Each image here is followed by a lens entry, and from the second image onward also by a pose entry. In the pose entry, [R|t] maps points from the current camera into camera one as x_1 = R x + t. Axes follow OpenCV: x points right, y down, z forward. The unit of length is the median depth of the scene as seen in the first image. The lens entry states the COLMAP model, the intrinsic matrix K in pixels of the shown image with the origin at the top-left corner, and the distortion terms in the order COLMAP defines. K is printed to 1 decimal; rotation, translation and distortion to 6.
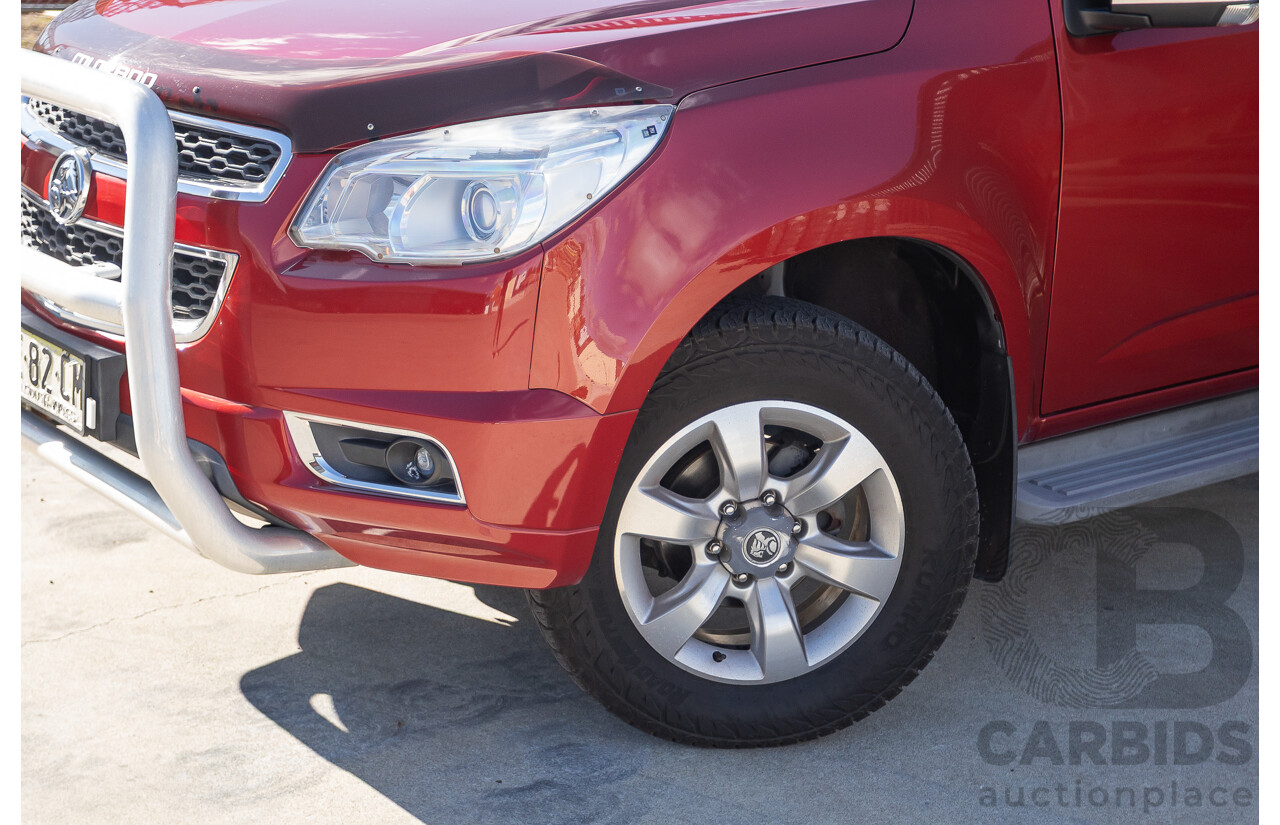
lens RADIAL K [[2148.9, 0, 629.9], [0, 2148.9, 389.2], [0, 0, 1]] dist [-0.022614, 0.007112]
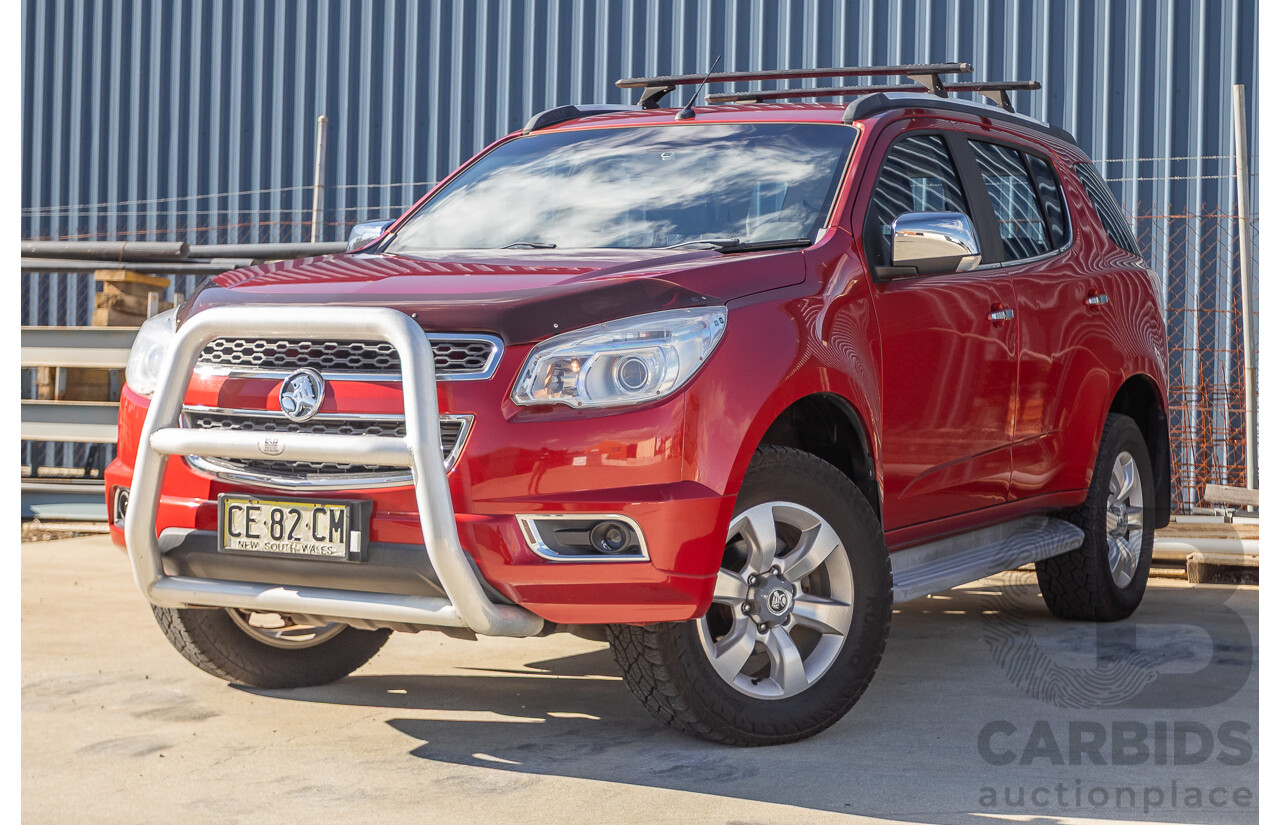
lens RADIAL K [[2275.6, 0, 637.2], [0, 2275.6, 374.4], [0, 0, 1]] dist [-0.027357, 0.098737]
pose [[0.921765, -0.049668, 0.384554, -0.637587], [0.138426, 0.968561, -0.206708, 0.235949], [-0.362198, 0.243769, 0.899661, -0.443969]]
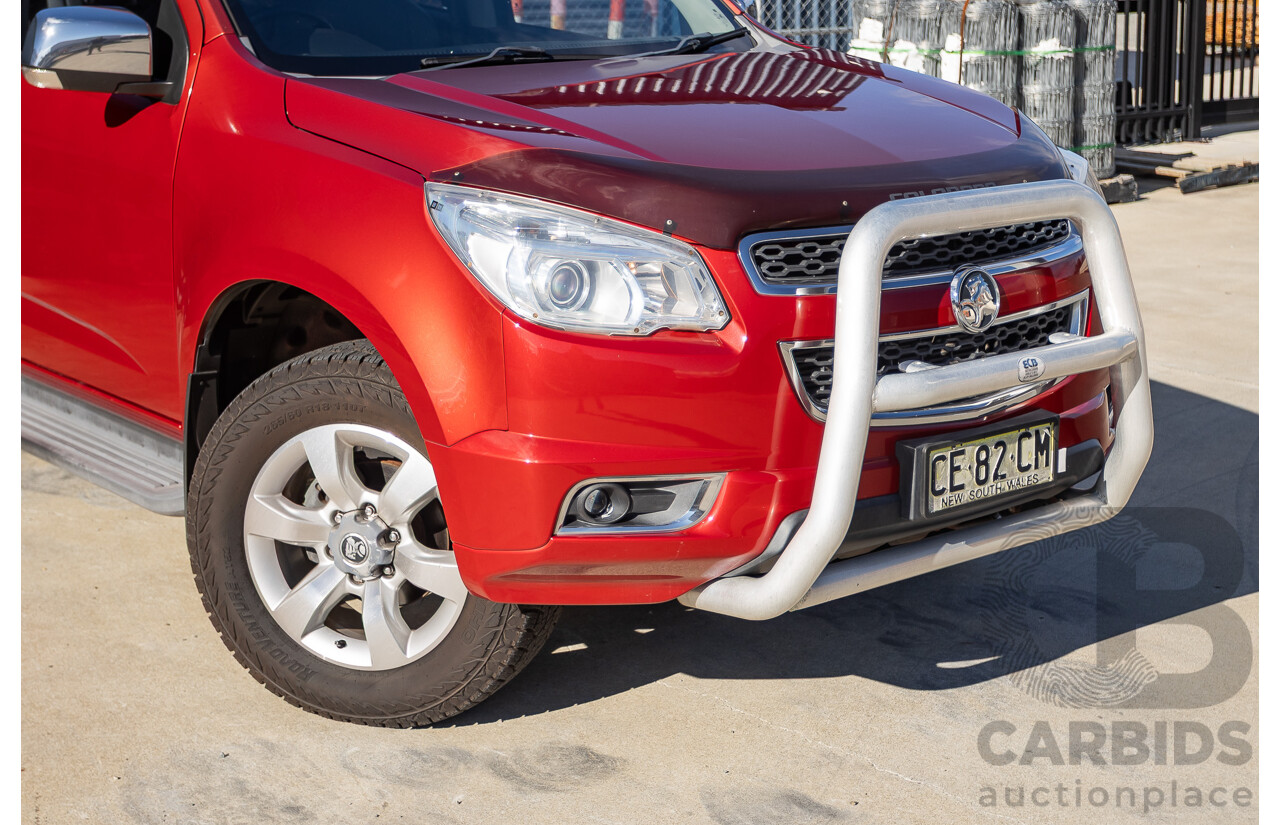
lens RADIAL K [[2033.4, 0, 623.0], [0, 2033.4, 373.3], [0, 0, 1]] dist [-0.016281, 0.069090]
pose [[-0.010755, -0.269377, 0.962975, -1.302058], [0.258440, 0.929561, 0.262916, -0.388489], [-0.965967, 0.251699, 0.059620, 1.127629]]
